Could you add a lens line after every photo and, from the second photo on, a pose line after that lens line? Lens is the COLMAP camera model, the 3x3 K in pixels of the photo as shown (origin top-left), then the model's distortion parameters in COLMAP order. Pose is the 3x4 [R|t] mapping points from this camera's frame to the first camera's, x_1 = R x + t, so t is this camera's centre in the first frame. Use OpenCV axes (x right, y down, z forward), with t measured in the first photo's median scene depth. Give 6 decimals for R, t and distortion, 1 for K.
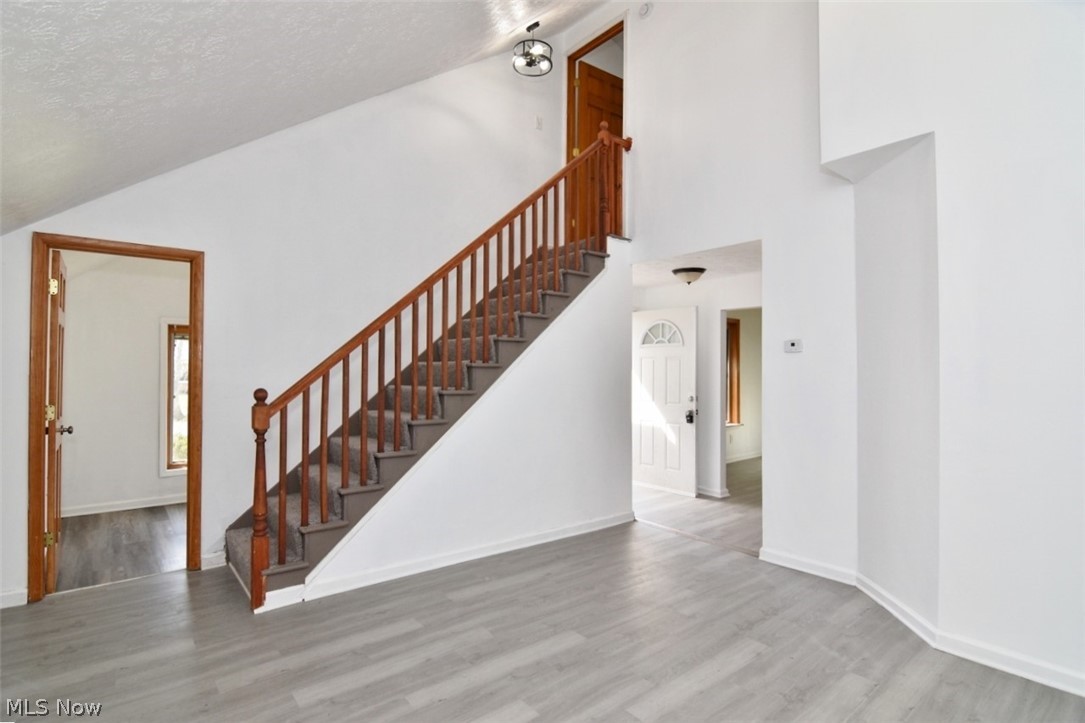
lens RADIAL K [[536.9, 0, 539.0], [0, 536.9, 364.7], [0, 0, 1]] dist [-0.008114, -0.007398]
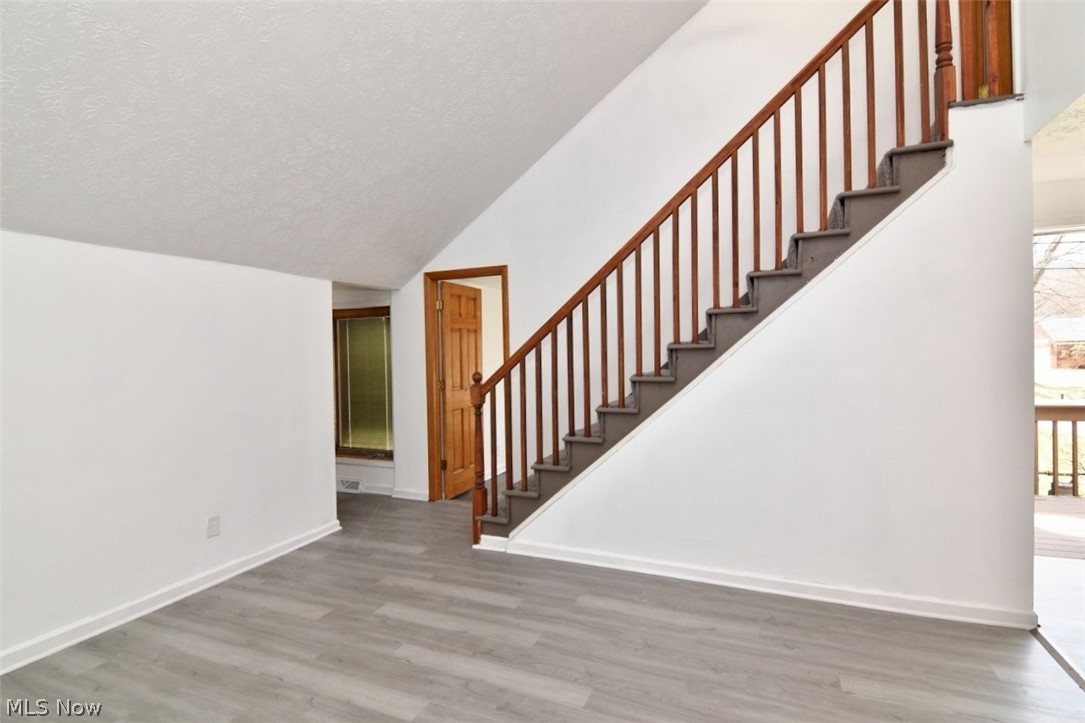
lens RADIAL K [[536.9, 0, 535.7], [0, 536.9, 358.4], [0, 0, 1]] dist [-0.008114, -0.007398]
pose [[0.461667, -0.004689, -0.887041, 0.665478], [0.031617, 0.999438, 0.011172, 0.003933], [0.886489, -0.033204, 0.461556, 0.546851]]
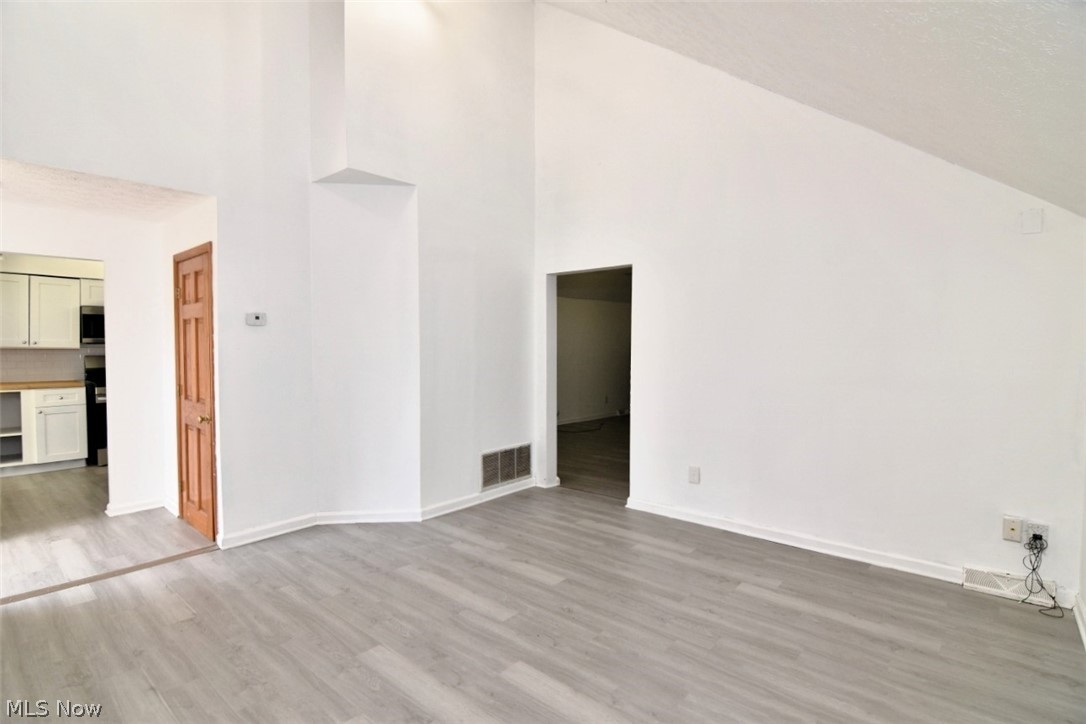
lens RADIAL K [[537.4, 0, 547.2], [0, 537.4, 356.9], [0, 0, 1]] dist [-0.008114, -0.007398]
pose [[-0.187119, -0.031140, 0.981844, -0.749538], [-0.011690, 0.999497, 0.029472, -0.000804], [-0.982268, -0.005963, -0.187389, 0.809717]]
